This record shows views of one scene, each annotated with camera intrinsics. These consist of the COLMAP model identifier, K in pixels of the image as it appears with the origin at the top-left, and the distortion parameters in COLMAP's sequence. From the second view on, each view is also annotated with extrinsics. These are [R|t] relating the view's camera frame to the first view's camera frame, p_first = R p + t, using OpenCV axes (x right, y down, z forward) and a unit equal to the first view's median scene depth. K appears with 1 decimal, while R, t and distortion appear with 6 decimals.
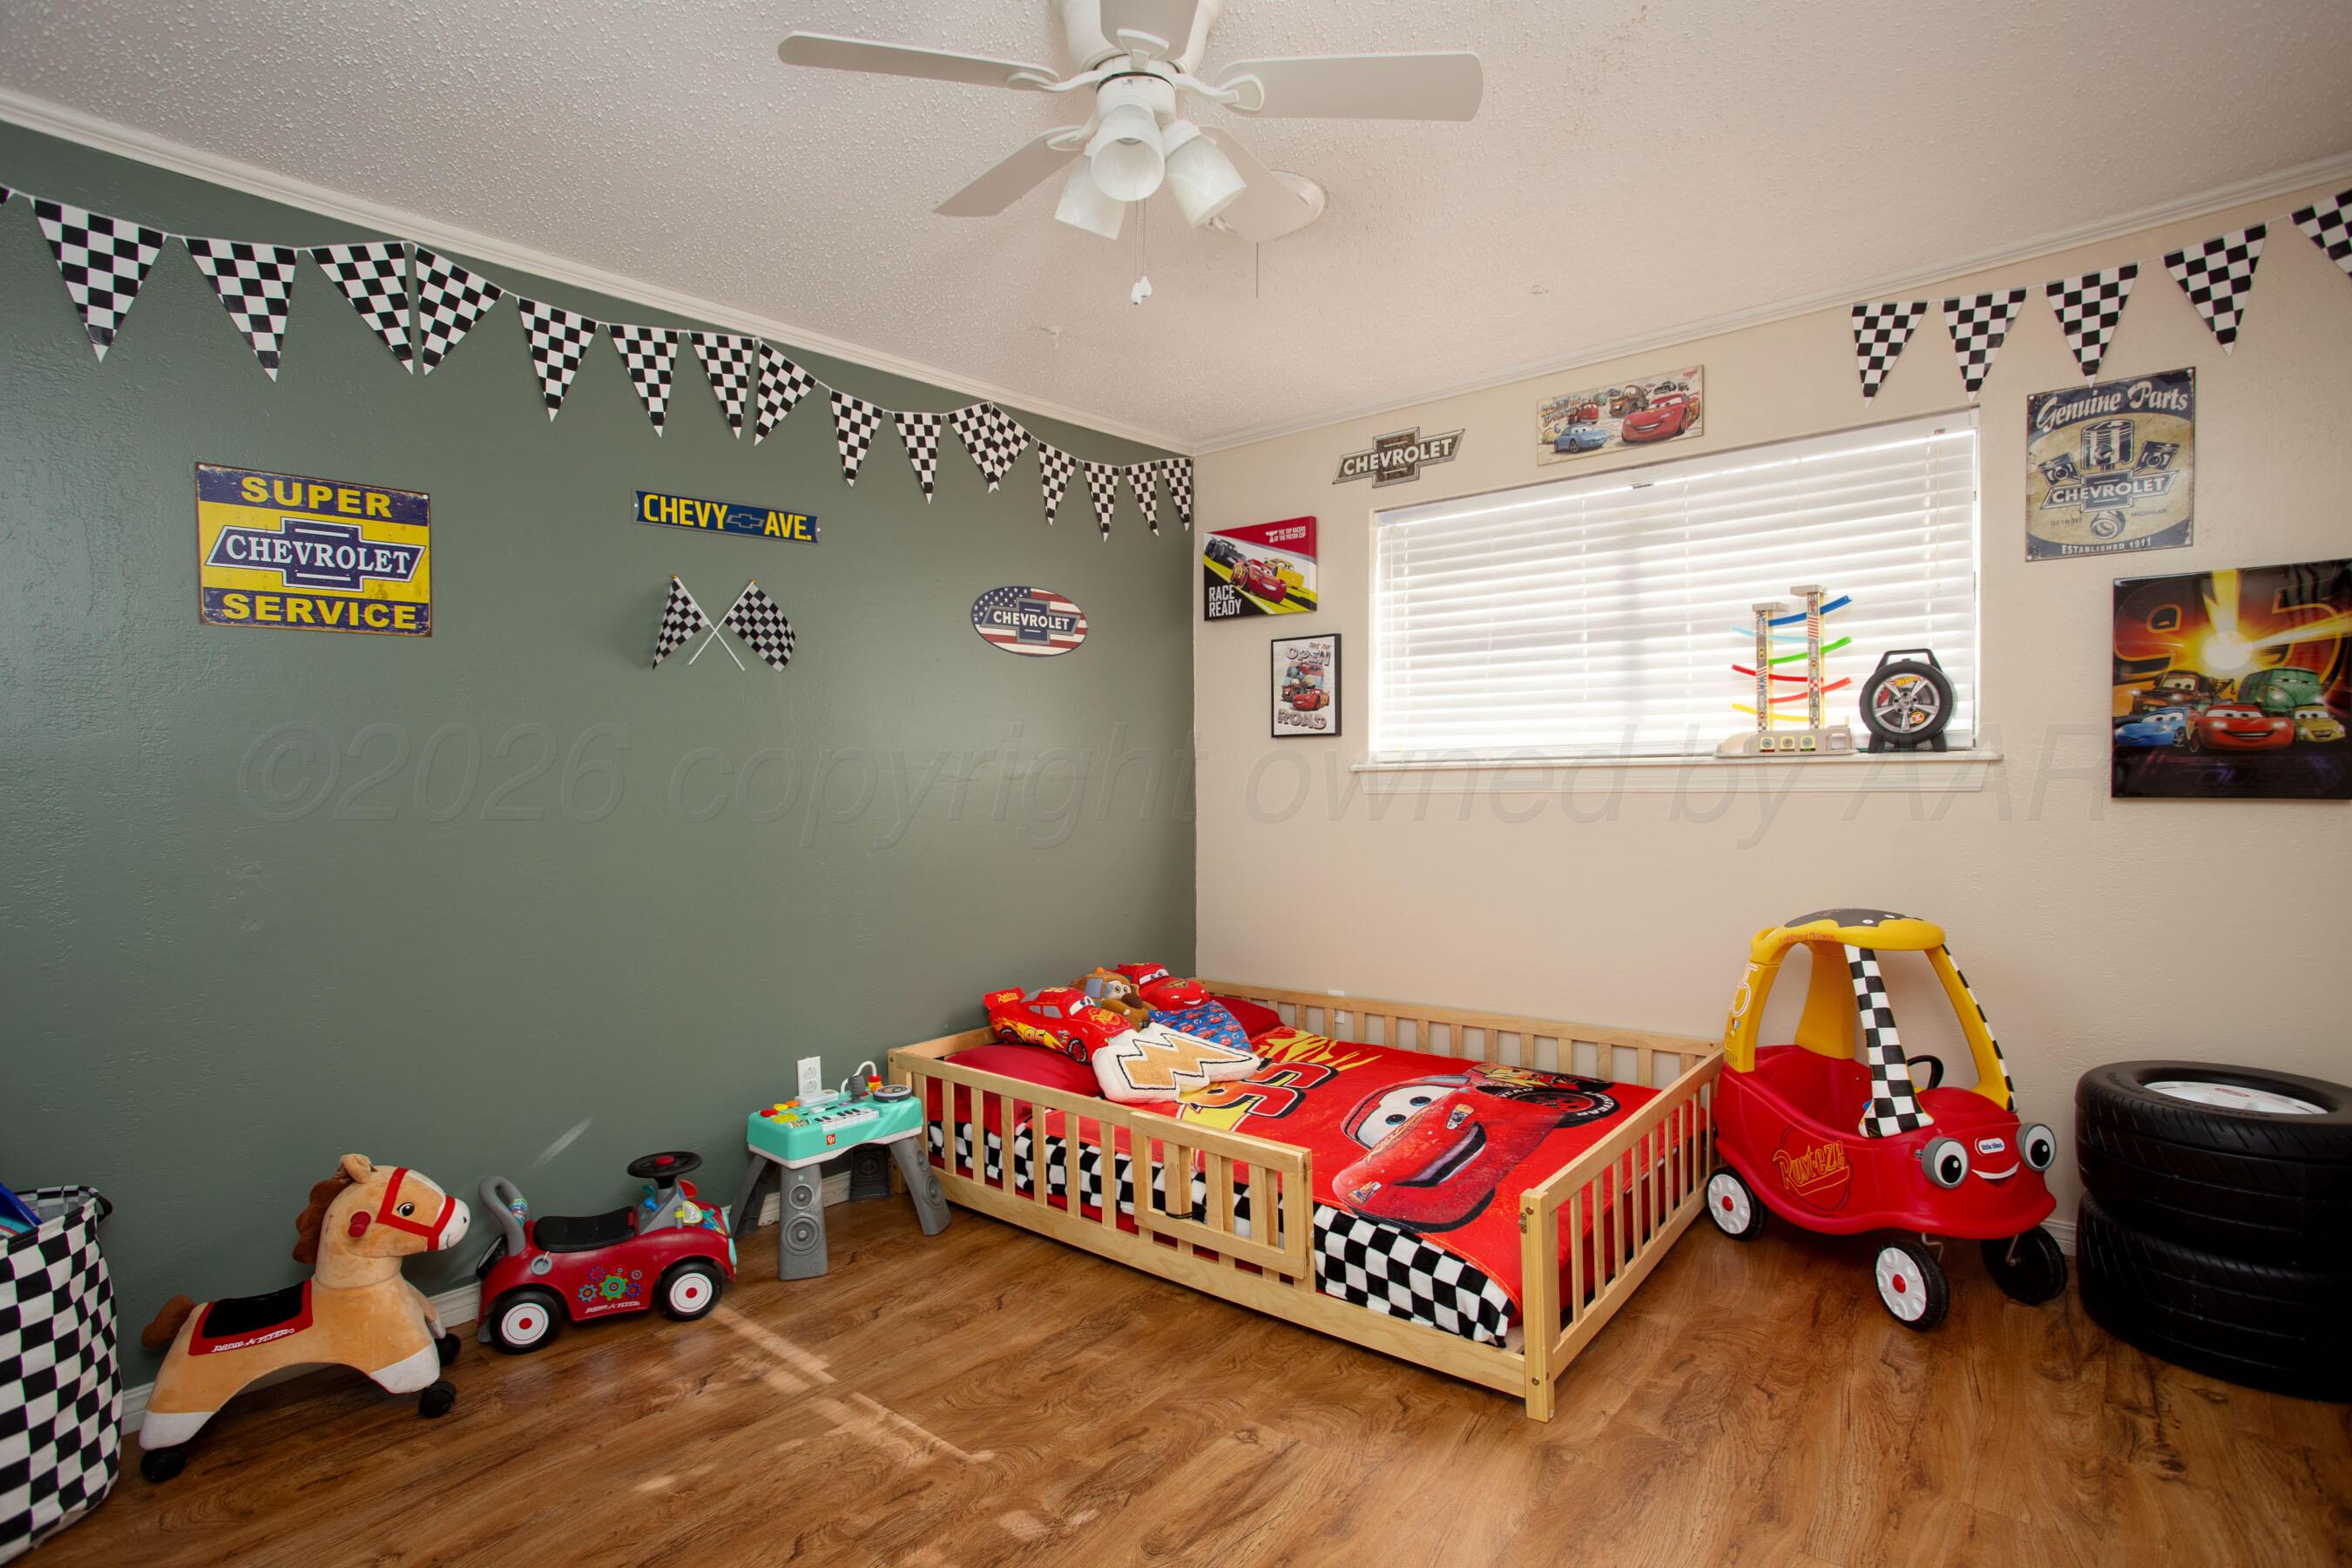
lens RADIAL K [[1184.2, 0, 1193.8], [0, 1184.2, 769.8], [0, 0, 1]] dist [-0.029624, 0.008582]
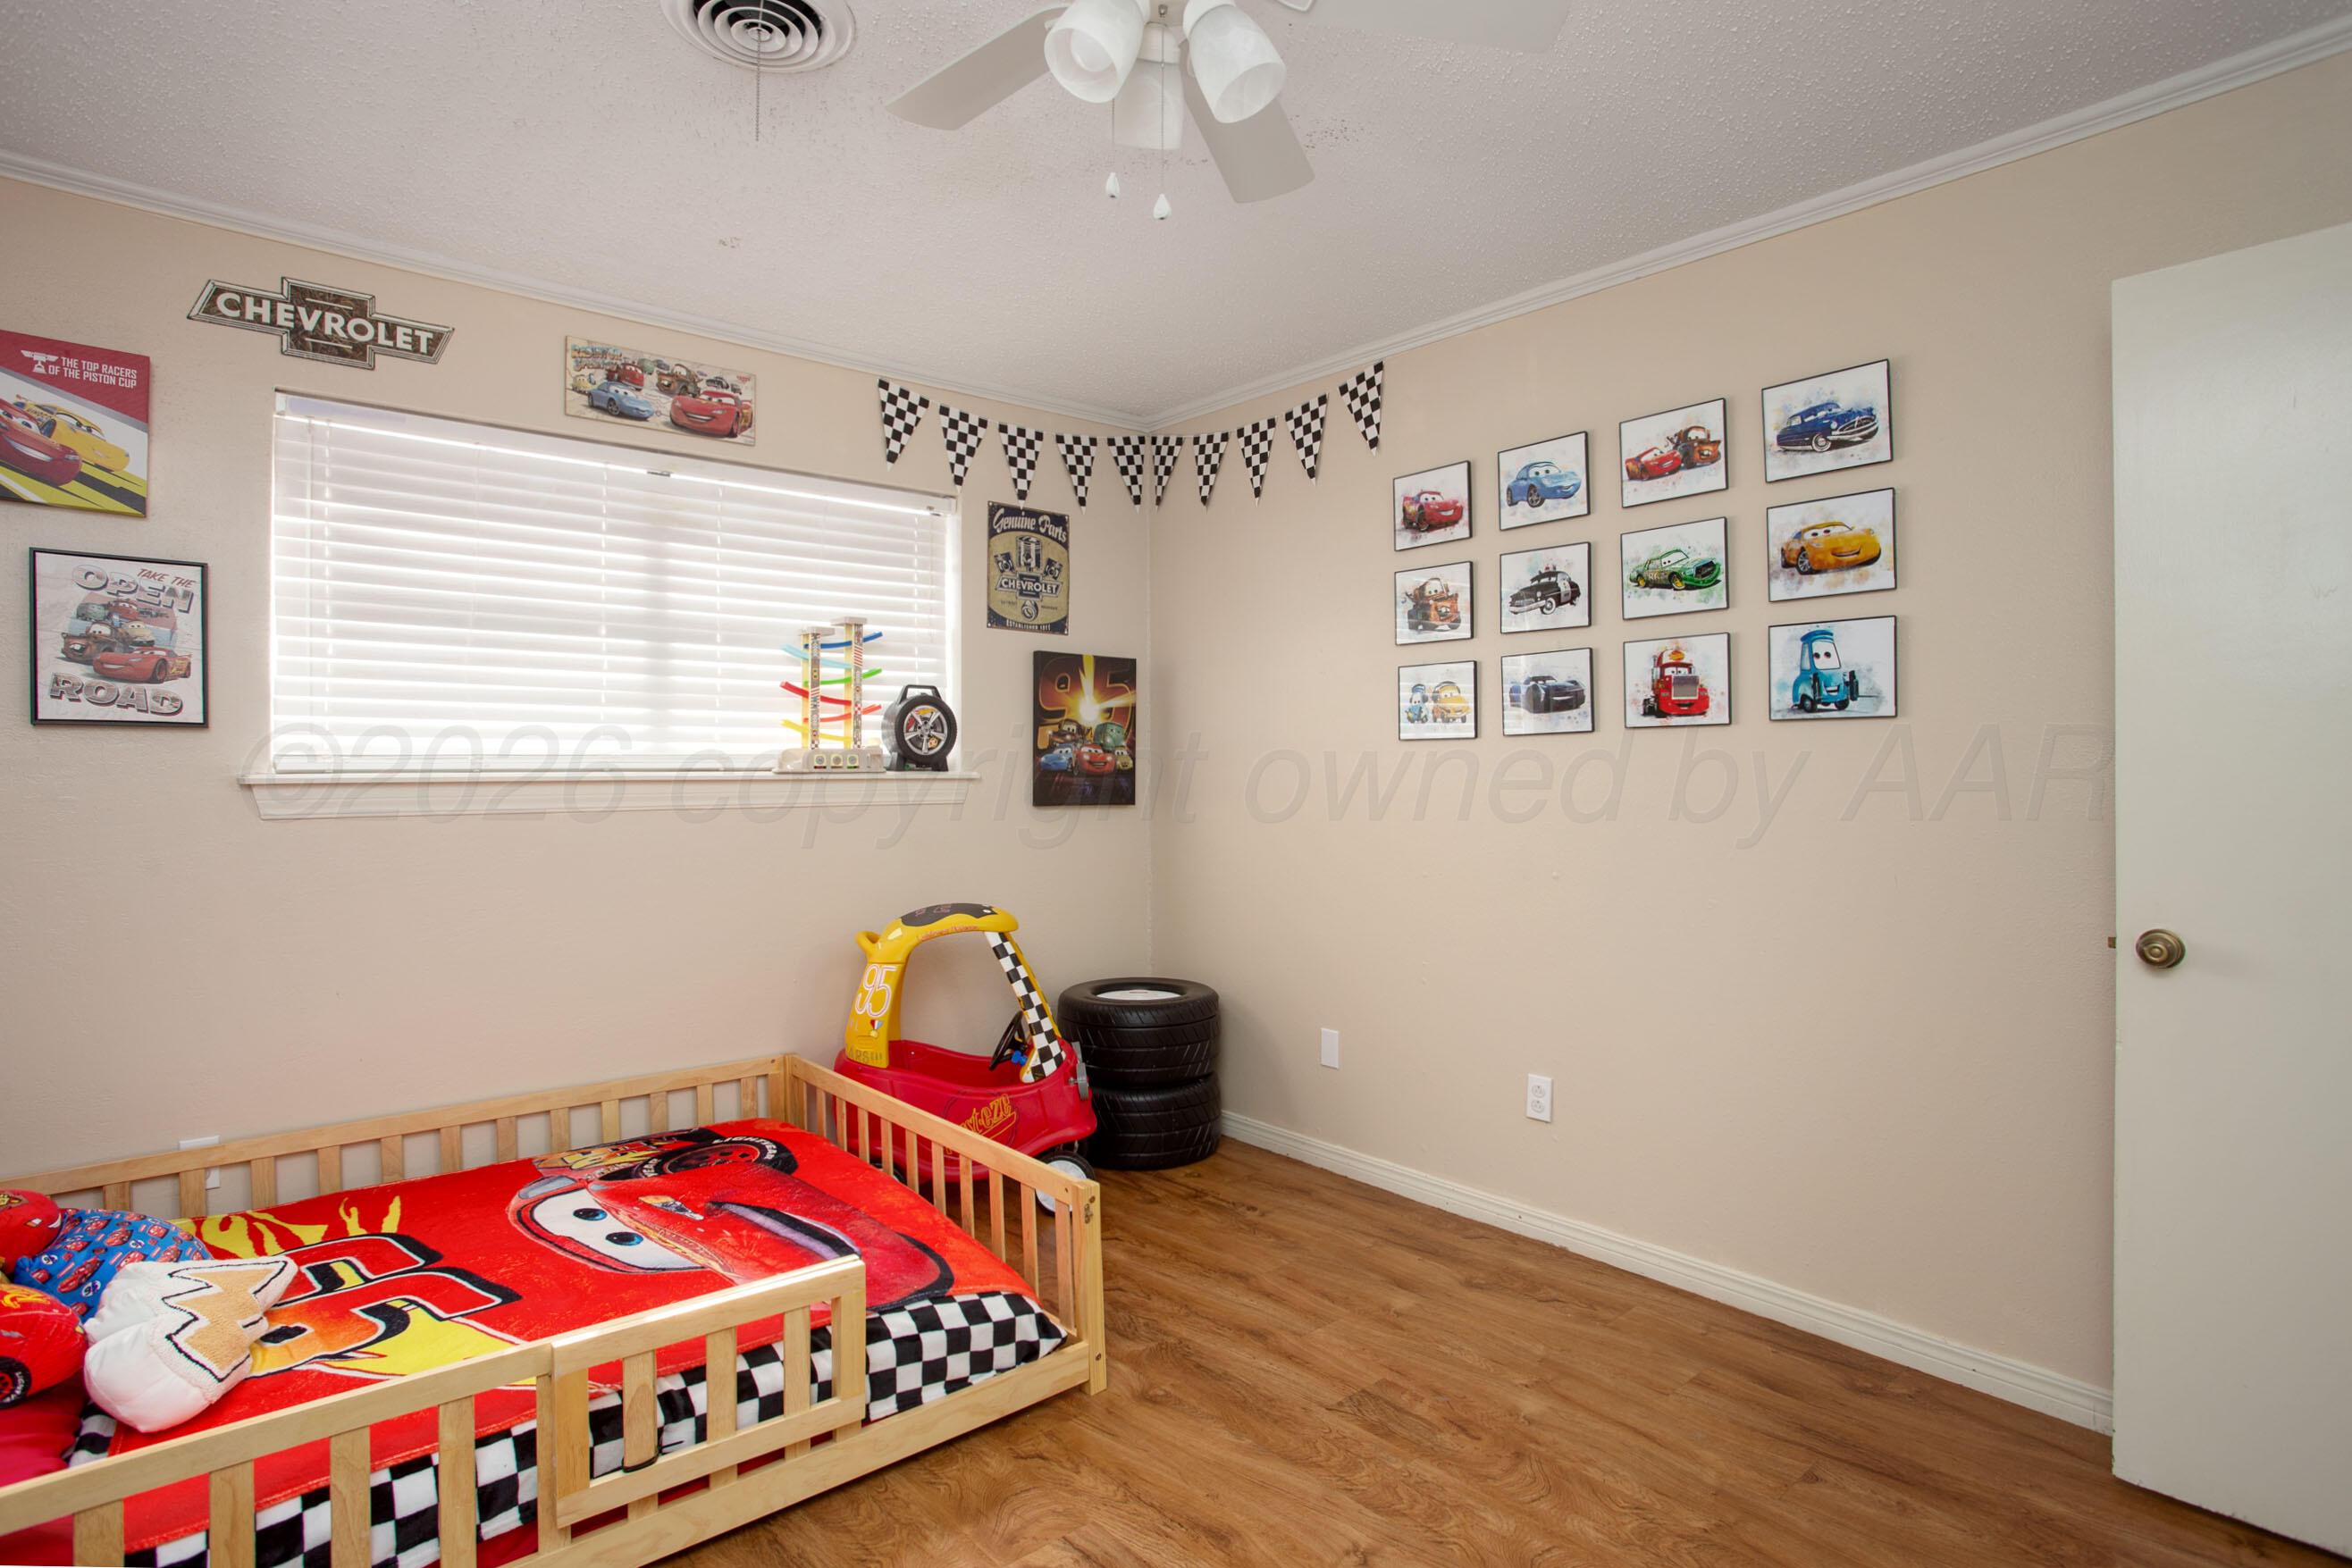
lens RADIAL K [[1184.1, 0, 1195.8], [0, 1184.1, 786.0], [0, 0, 1]] dist [-0.029624, 0.008582]
pose [[0.167285, 0.006645, 0.985886, -0.508342], [0.000990, 0.999976, -0.006908, 0.008451], [-0.985908, 0.002132, 0.167274, 0.500338]]
